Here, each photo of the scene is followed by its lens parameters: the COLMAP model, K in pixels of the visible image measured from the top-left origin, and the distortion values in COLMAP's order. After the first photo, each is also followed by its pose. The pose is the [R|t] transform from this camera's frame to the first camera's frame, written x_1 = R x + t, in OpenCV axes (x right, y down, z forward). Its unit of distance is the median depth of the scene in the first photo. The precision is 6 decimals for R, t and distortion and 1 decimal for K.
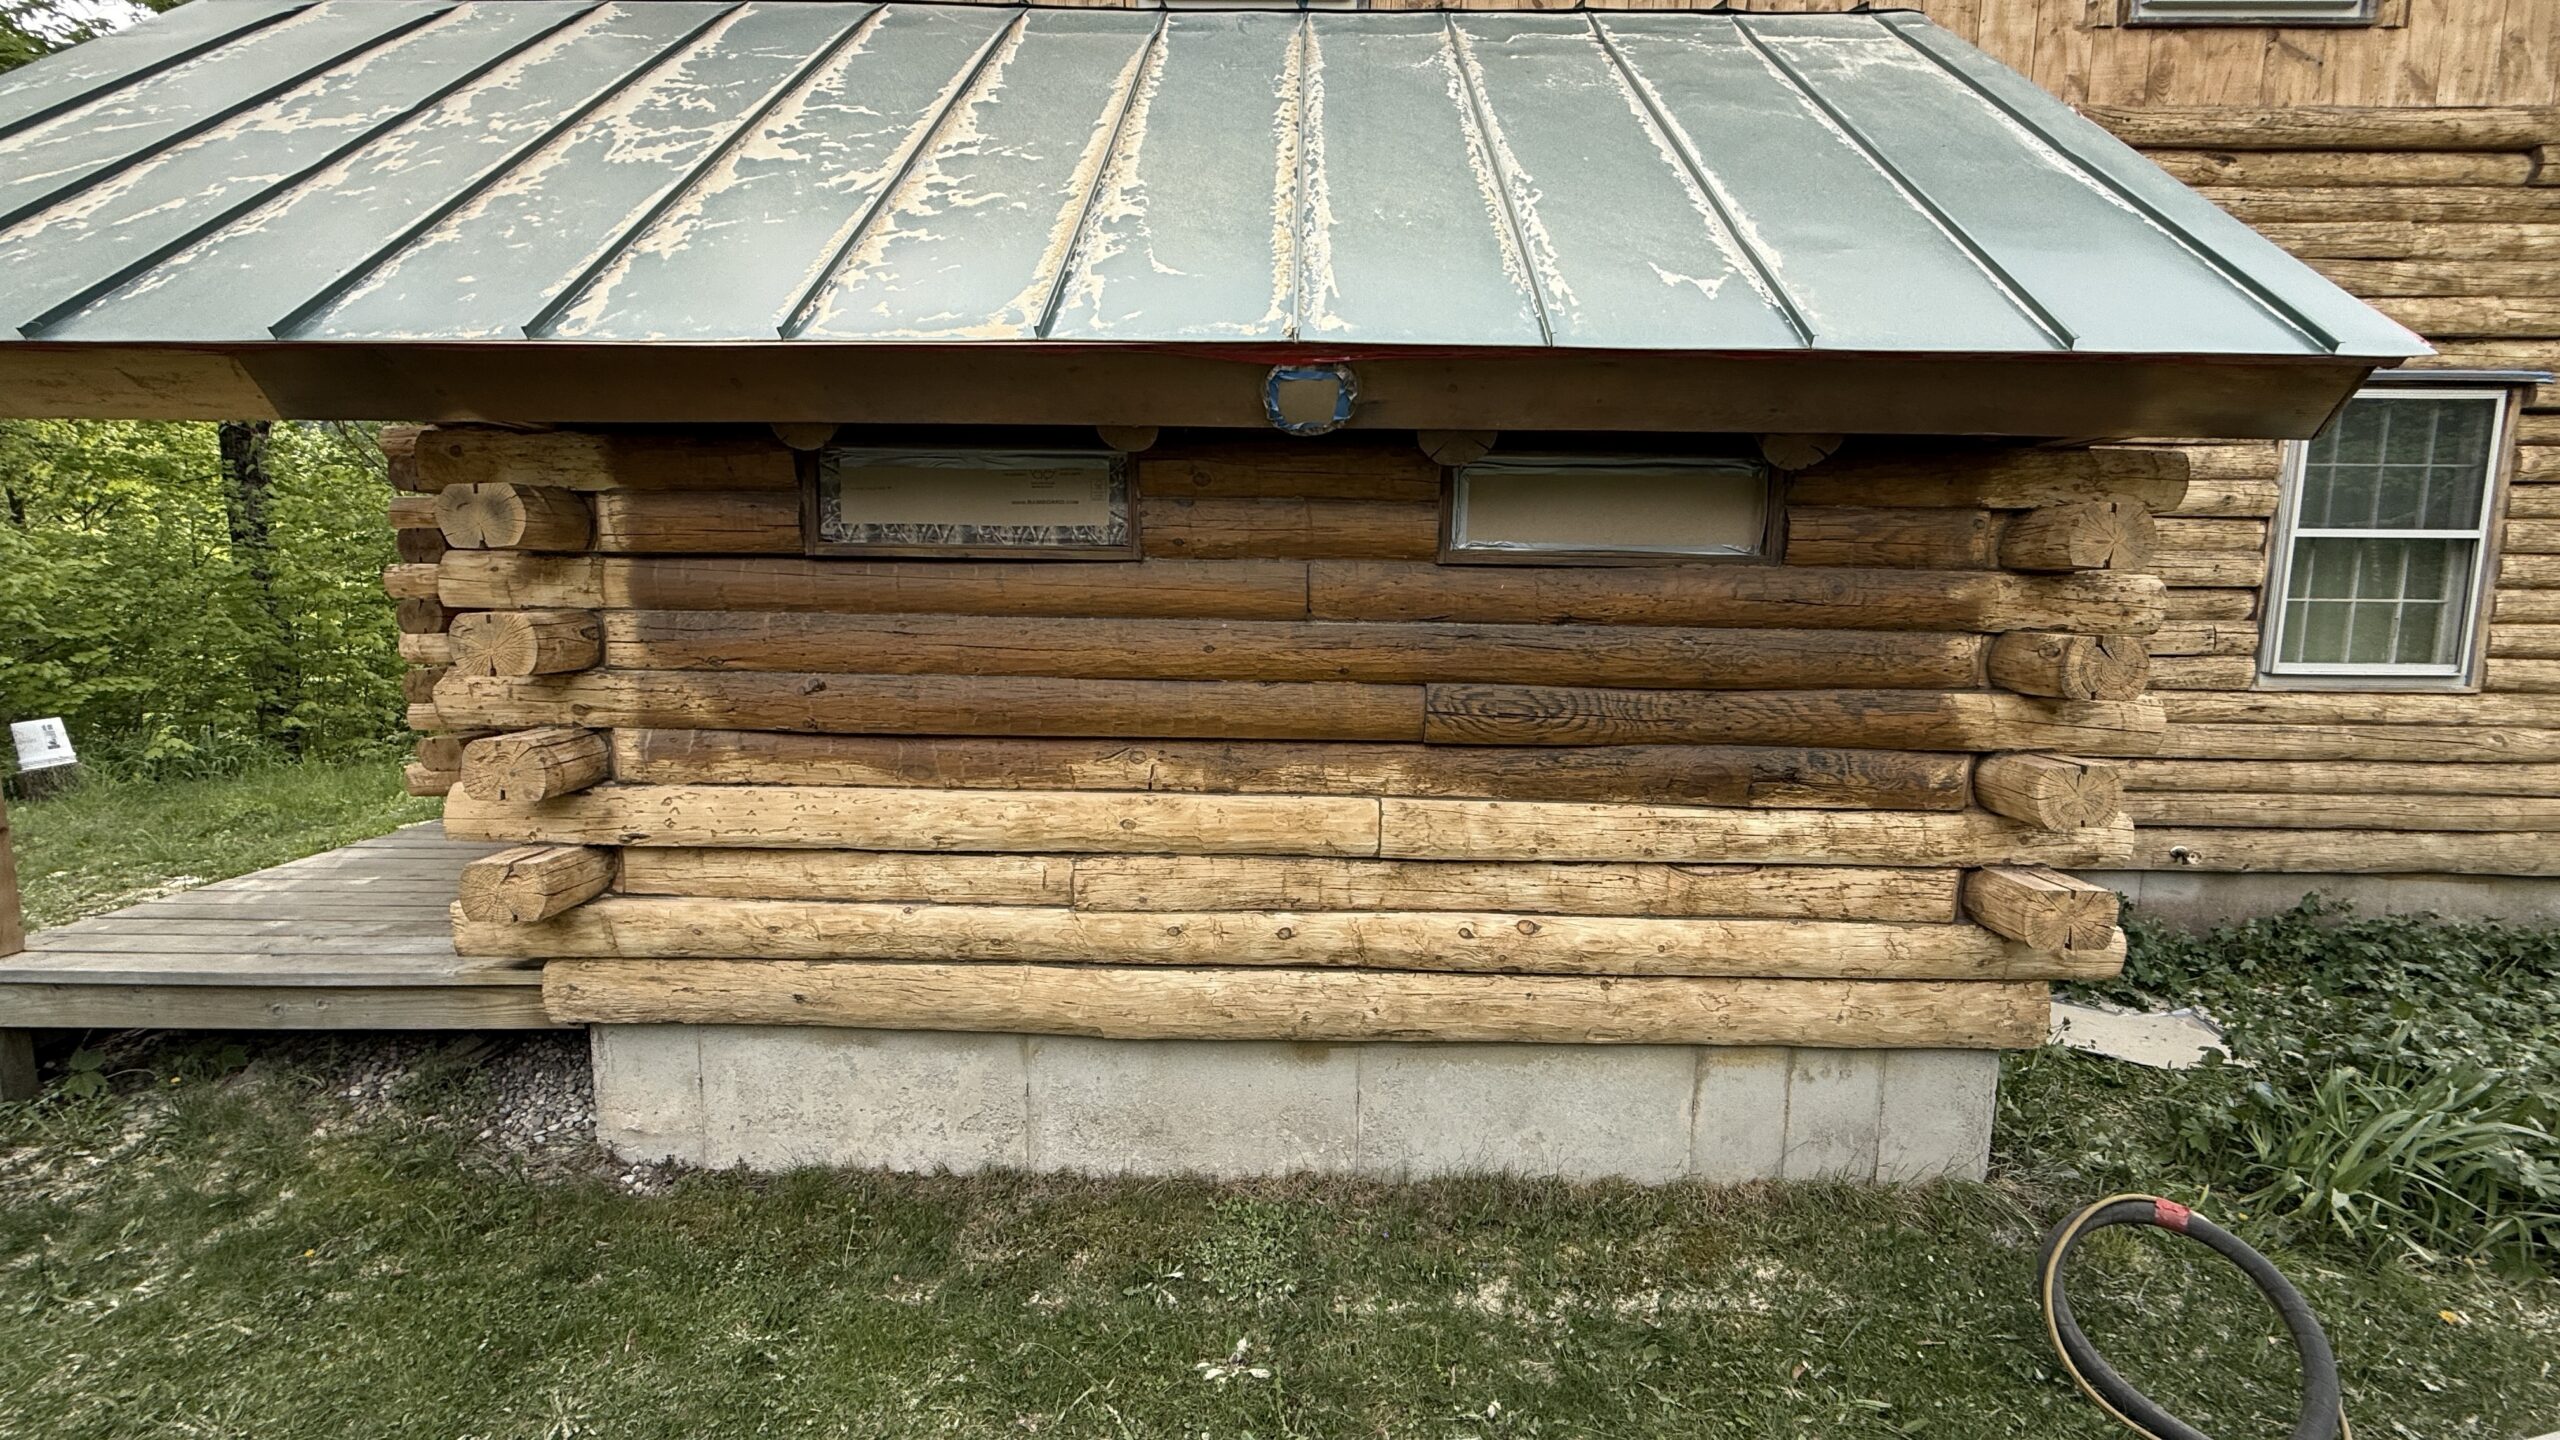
lens RADIAL K [[1082.9, 0, 1280.0], [0, 1082.9, 720.0], [0, 0, 1]] dist [0.008094, -0.004802]
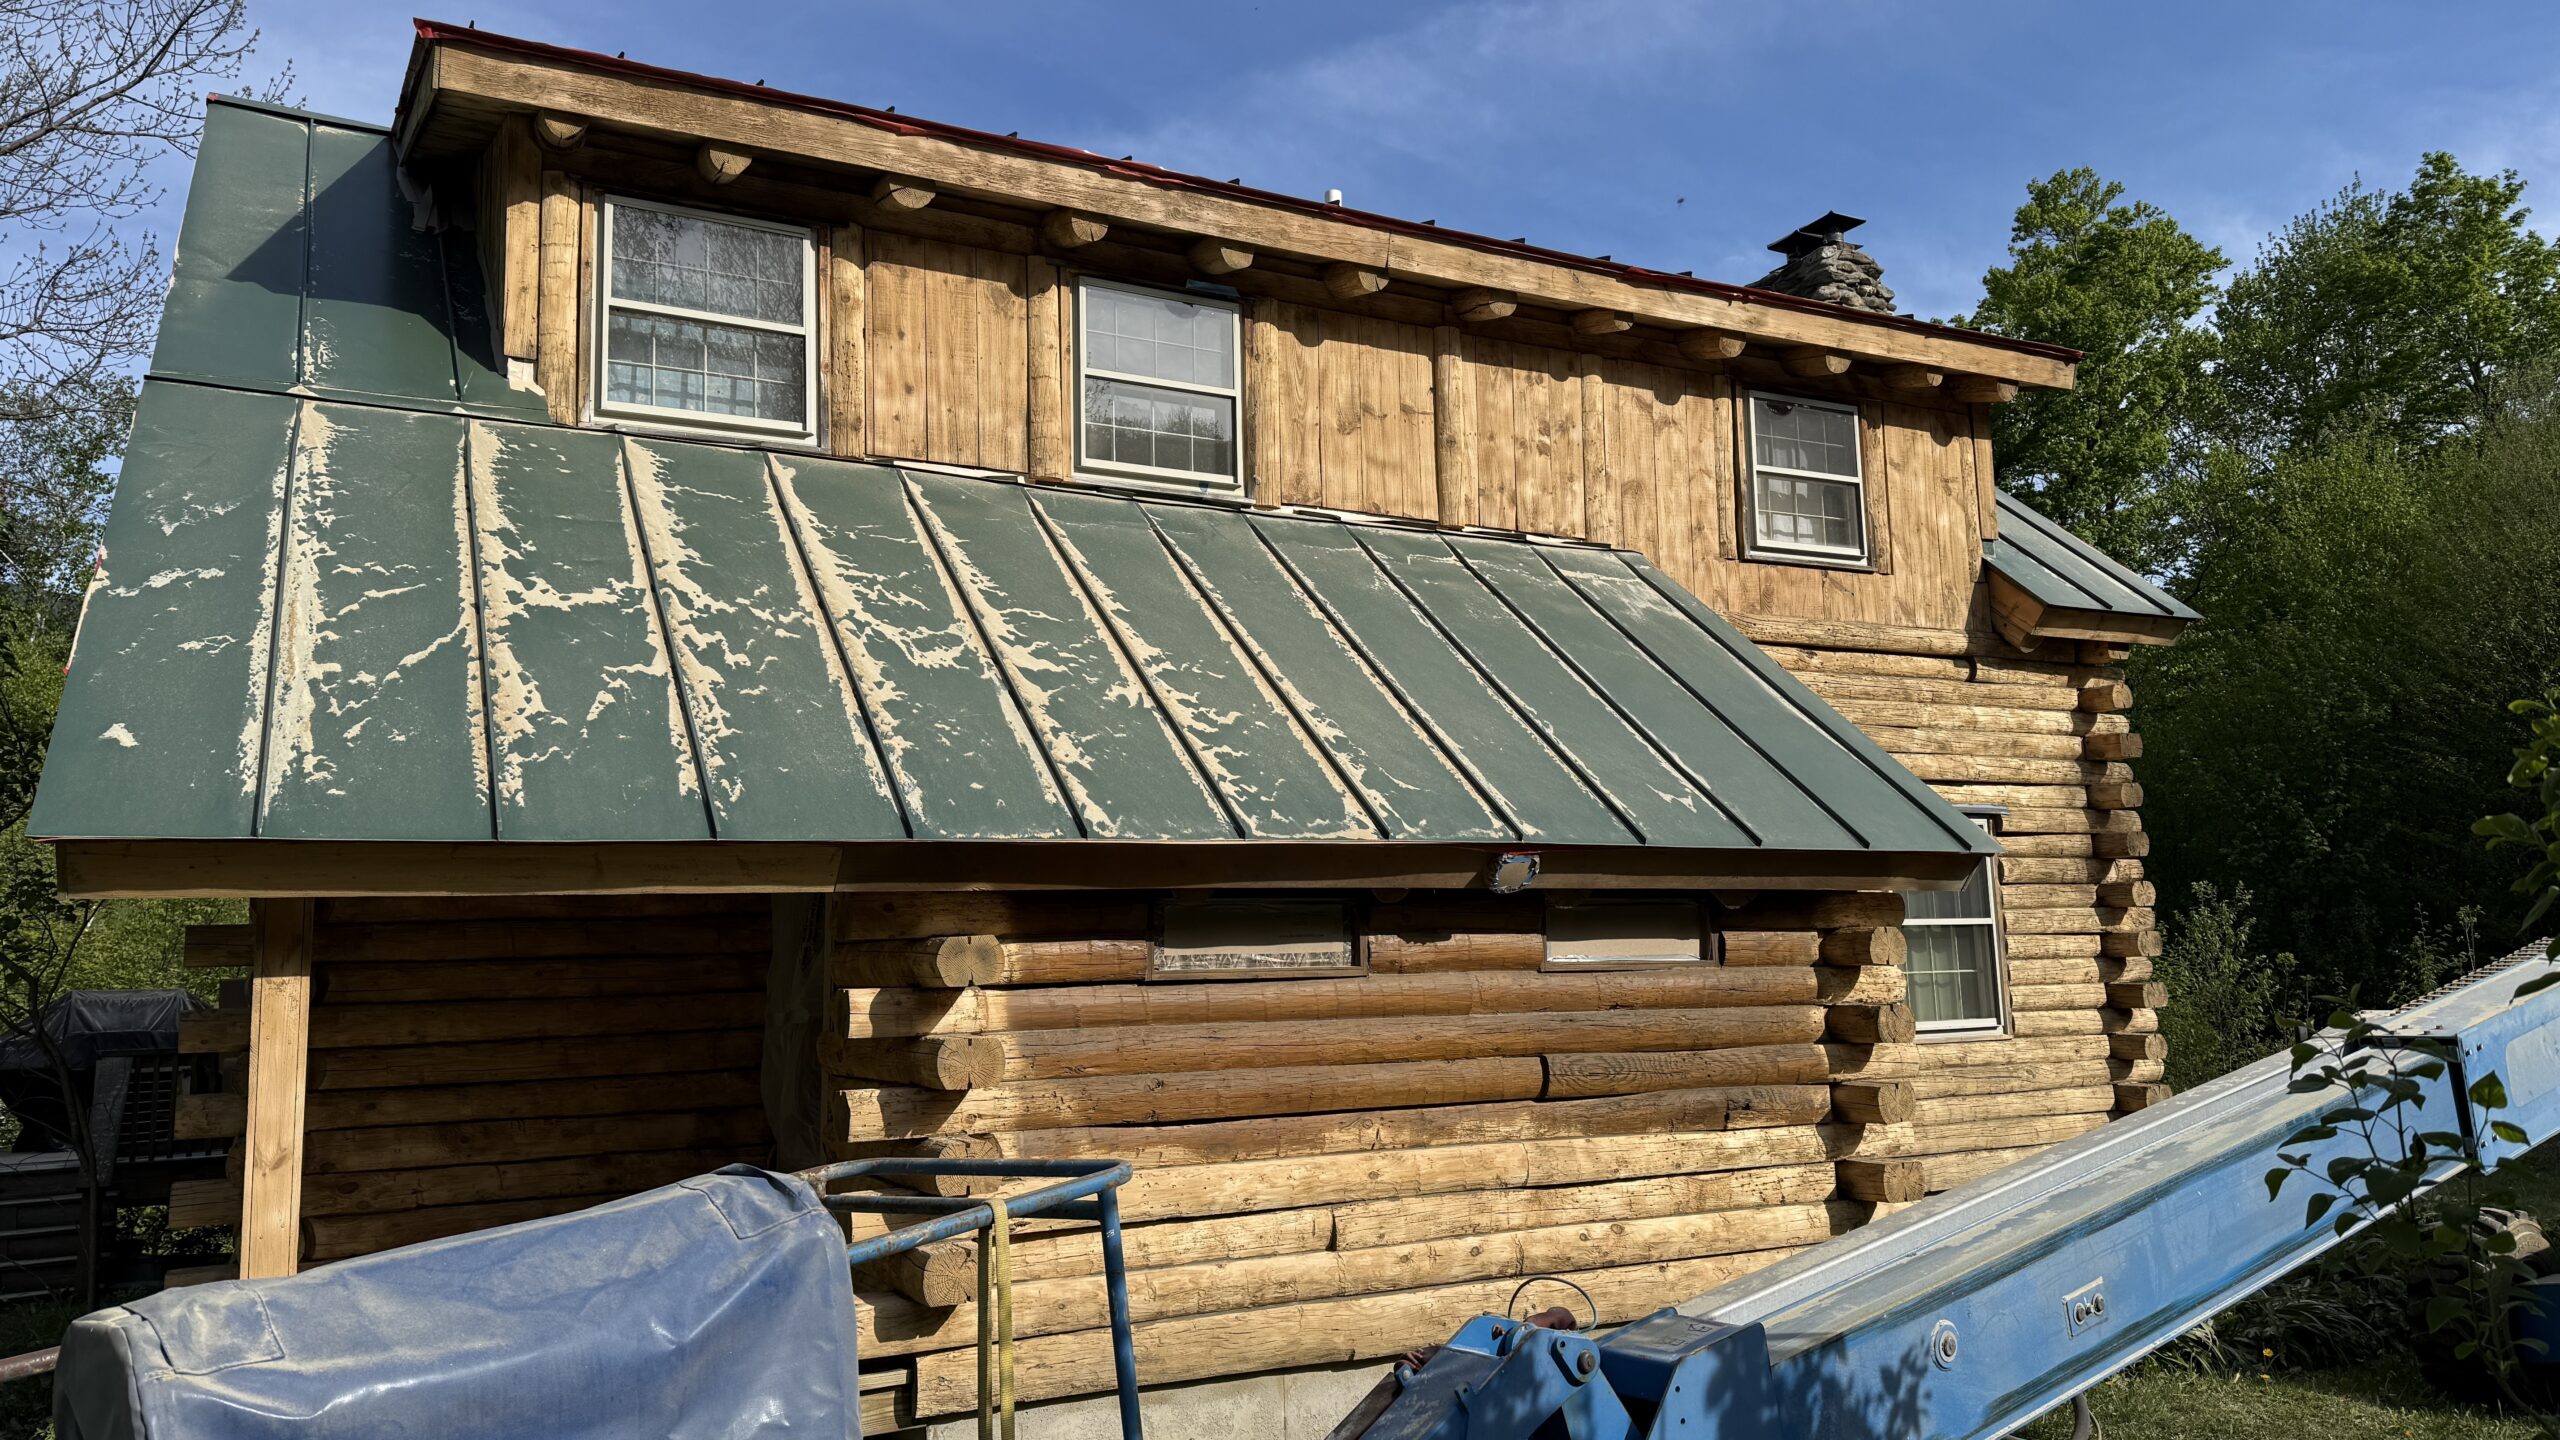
lens RADIAL K [[1730.9, 0, 1280.0], [0, 1730.9, 720.0], [0, 0, 1]] dist [0.086513, -0.001813]
pose [[0.880782, 0.034161, 0.472288, -1.250865], [0.090462, 0.966885, -0.238640, 0.054785], [-0.464801, 0.252914, 0.848525, -0.890068]]
